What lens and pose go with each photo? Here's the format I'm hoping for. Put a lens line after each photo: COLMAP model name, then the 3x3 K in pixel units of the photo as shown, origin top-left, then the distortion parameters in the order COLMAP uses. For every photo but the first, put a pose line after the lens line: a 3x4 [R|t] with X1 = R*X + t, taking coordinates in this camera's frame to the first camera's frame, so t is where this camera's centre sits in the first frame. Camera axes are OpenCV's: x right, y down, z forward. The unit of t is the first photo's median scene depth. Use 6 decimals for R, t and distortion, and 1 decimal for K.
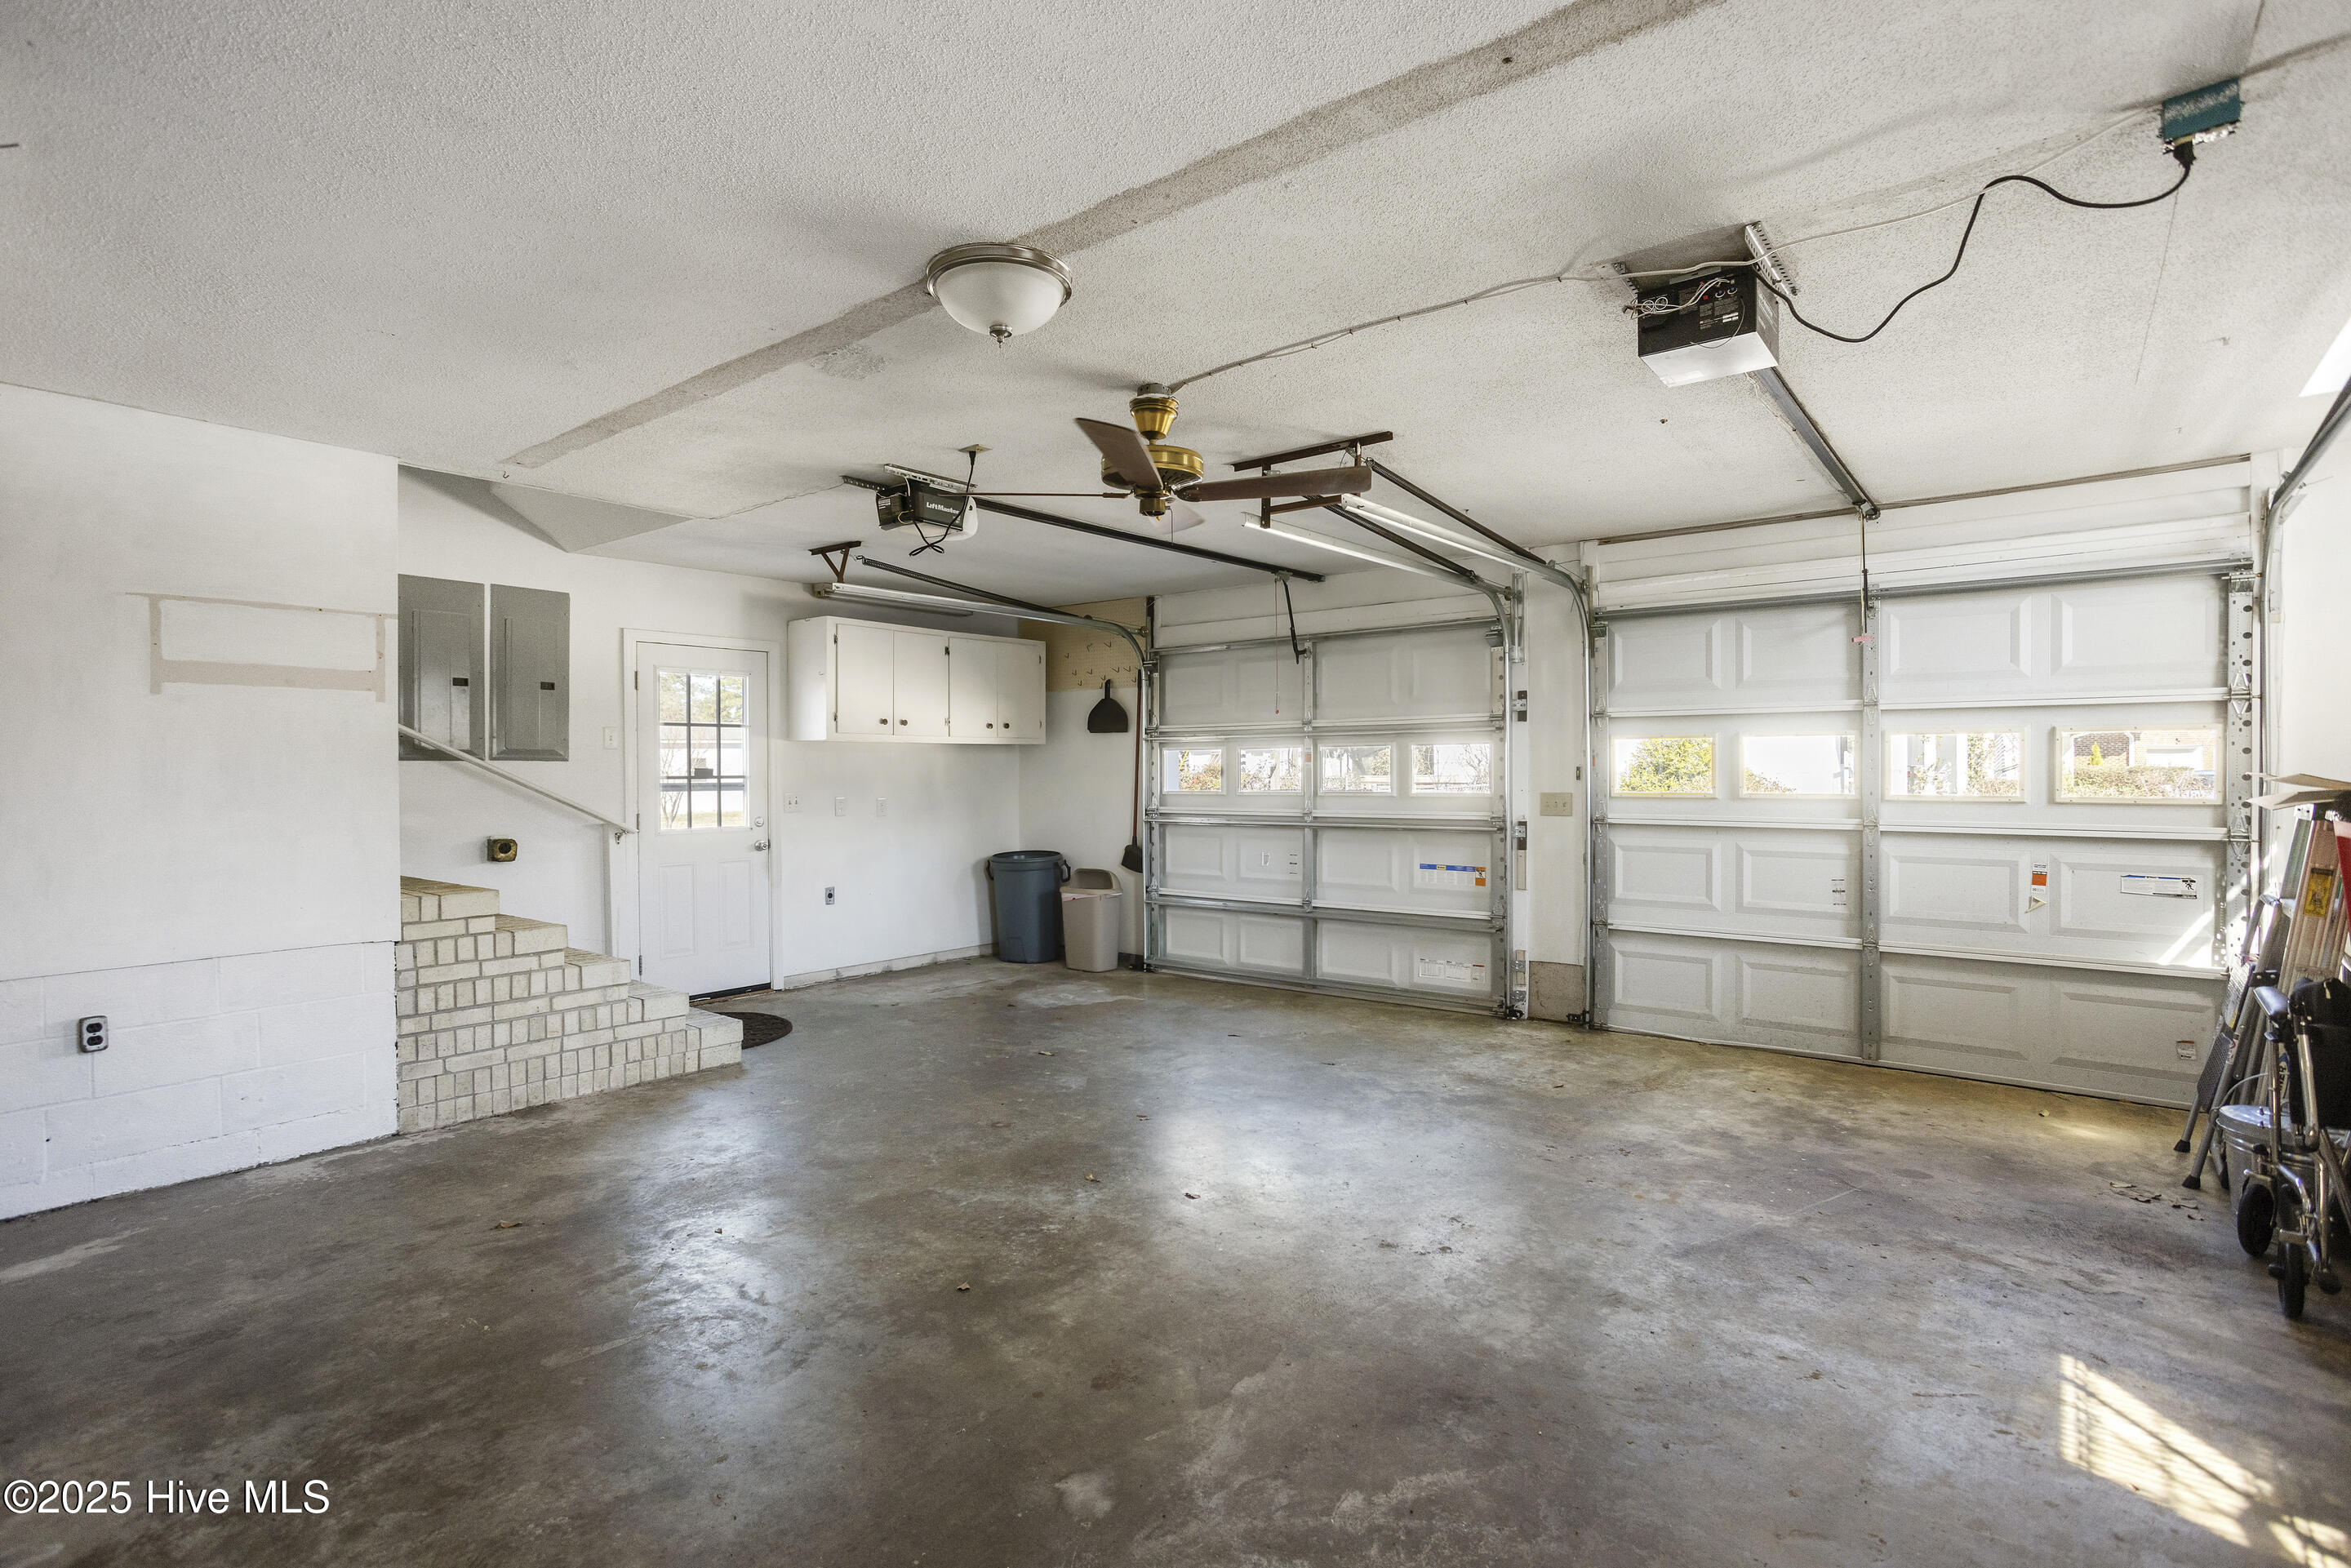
lens RADIAL K [[1129.6, 0, 1157.2], [0, 1129.6, 773.5], [0, 0, 1]] dist [-0.058134, 0.029207]
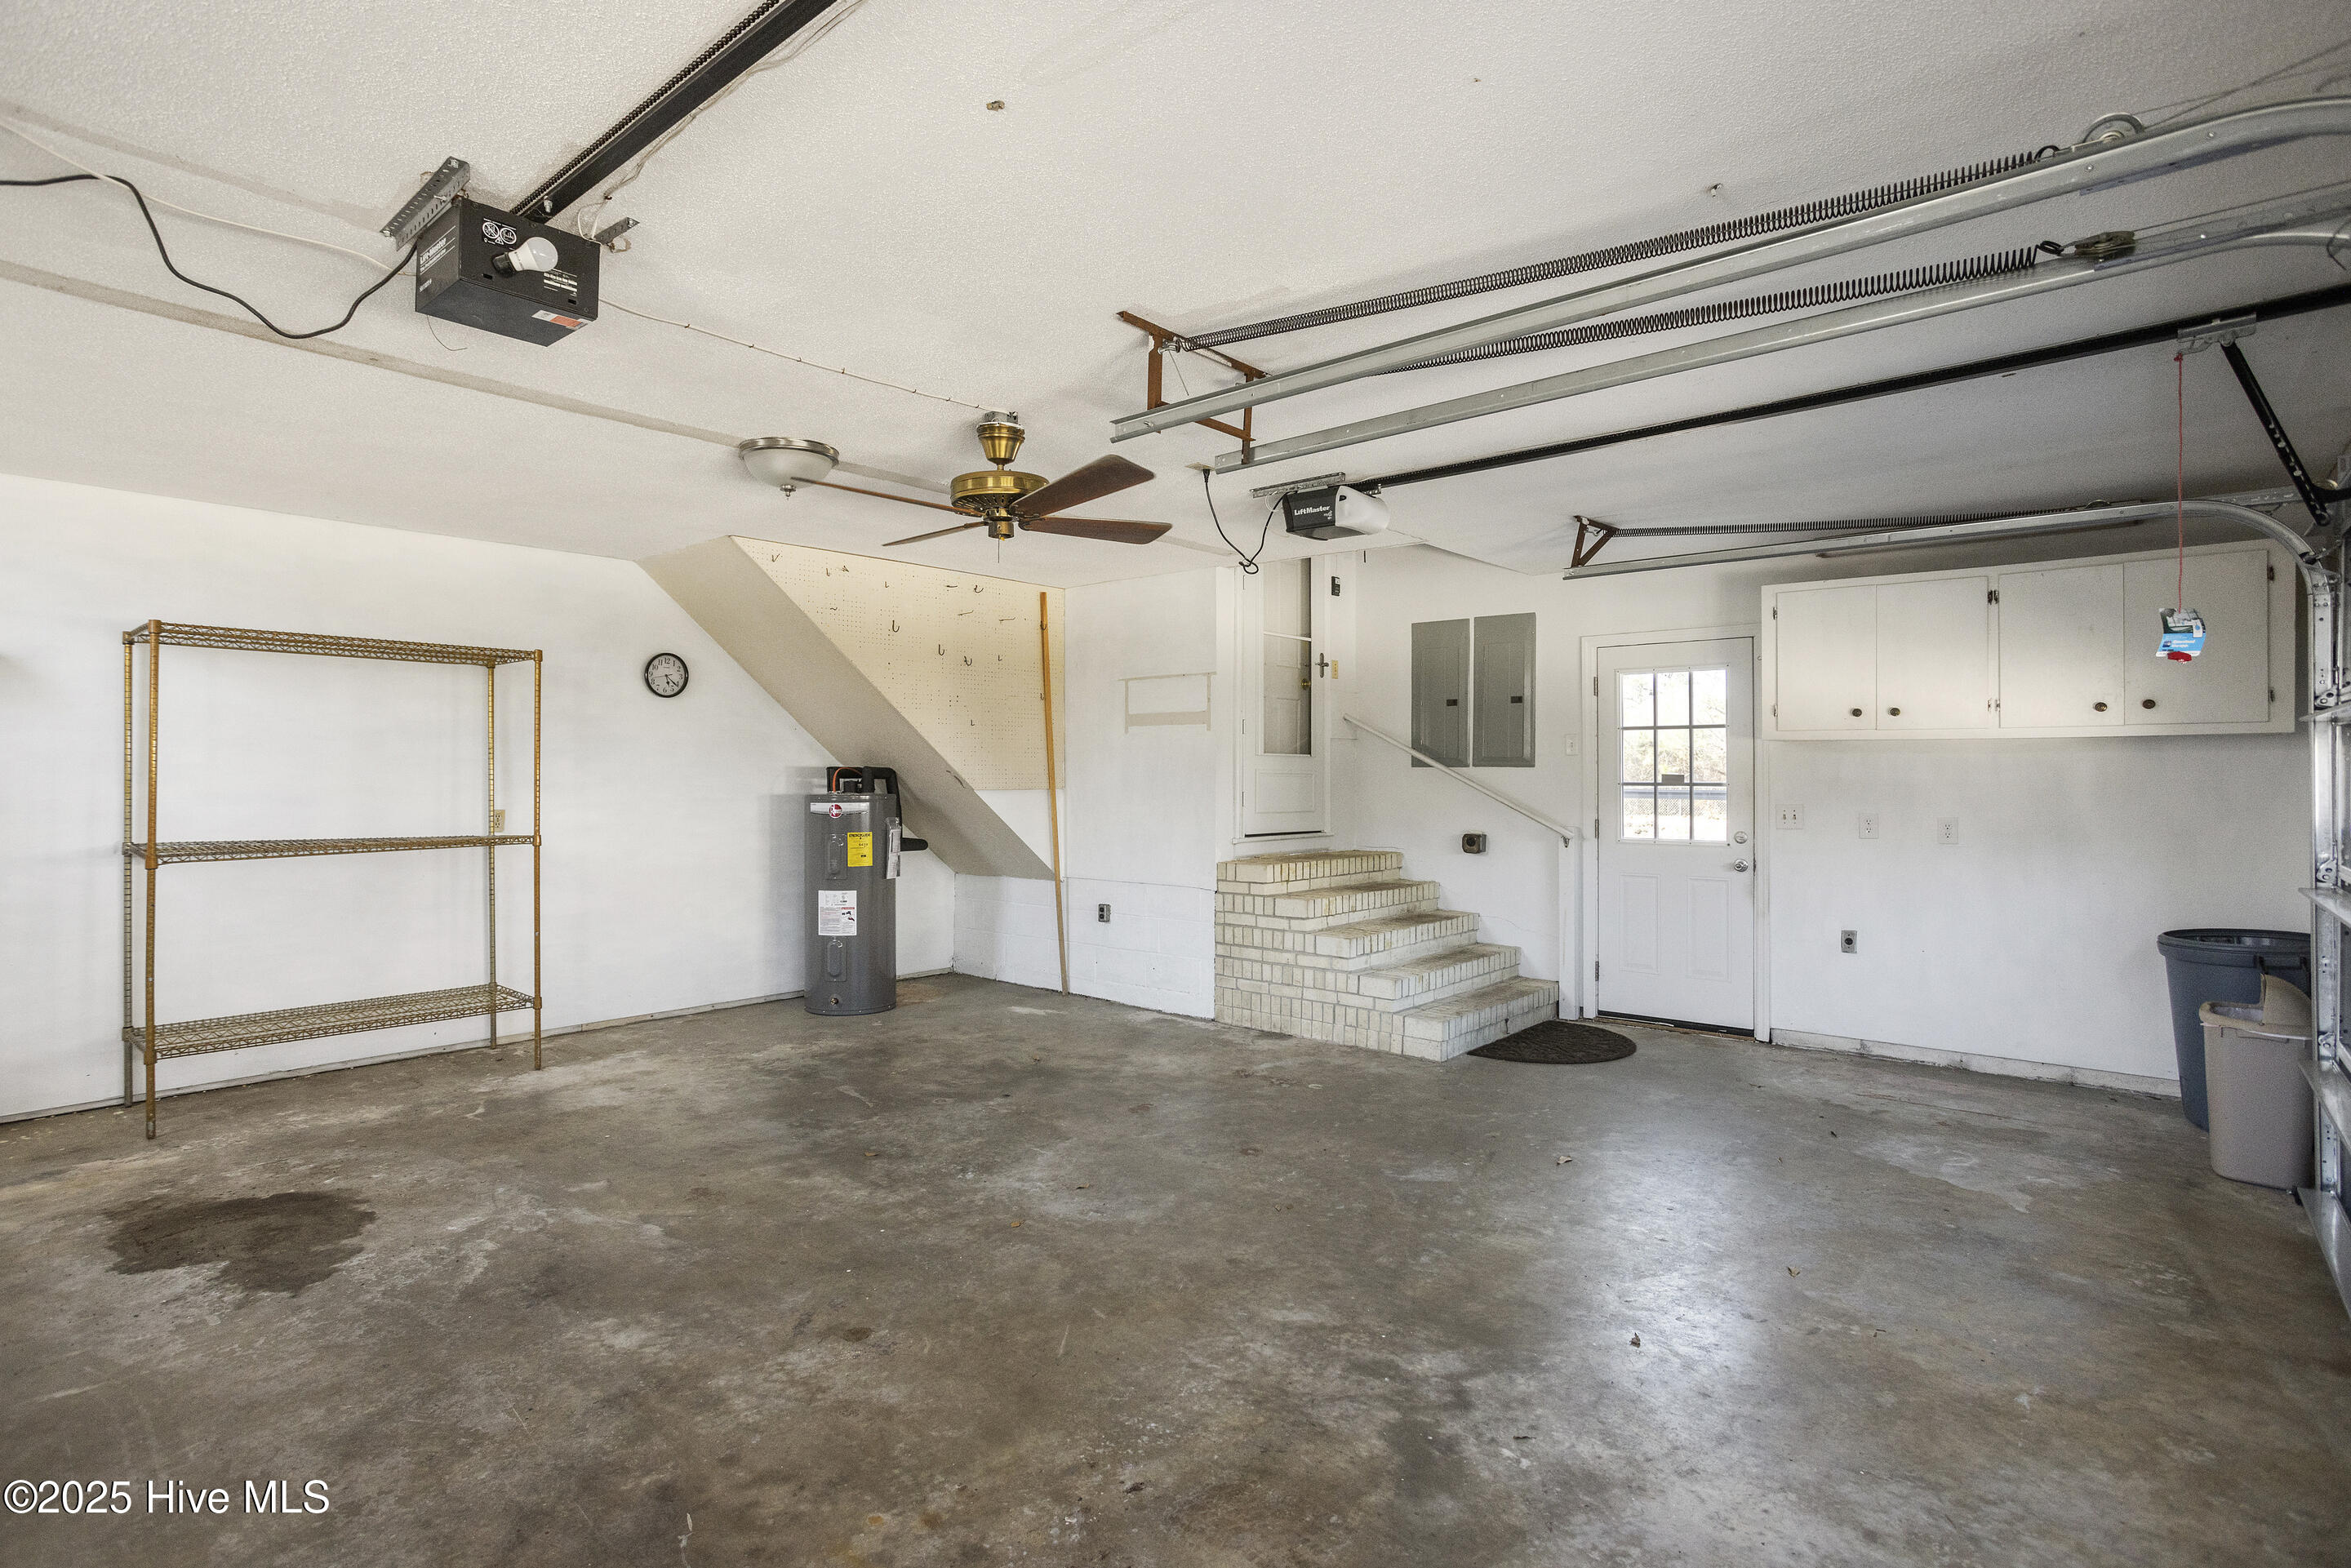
lens RADIAL K [[1129.6, 0, 1157.2], [0, 1129.6, 773.5], [0, 0, 1]] dist [-0.058134, 0.029207]
pose [[-0.021297, 0.006396, -0.999753, 0.764168], [-0.003748, 0.999972, 0.006477, -0.014682], [0.999766, 0.003885, -0.021272, 0.876208]]
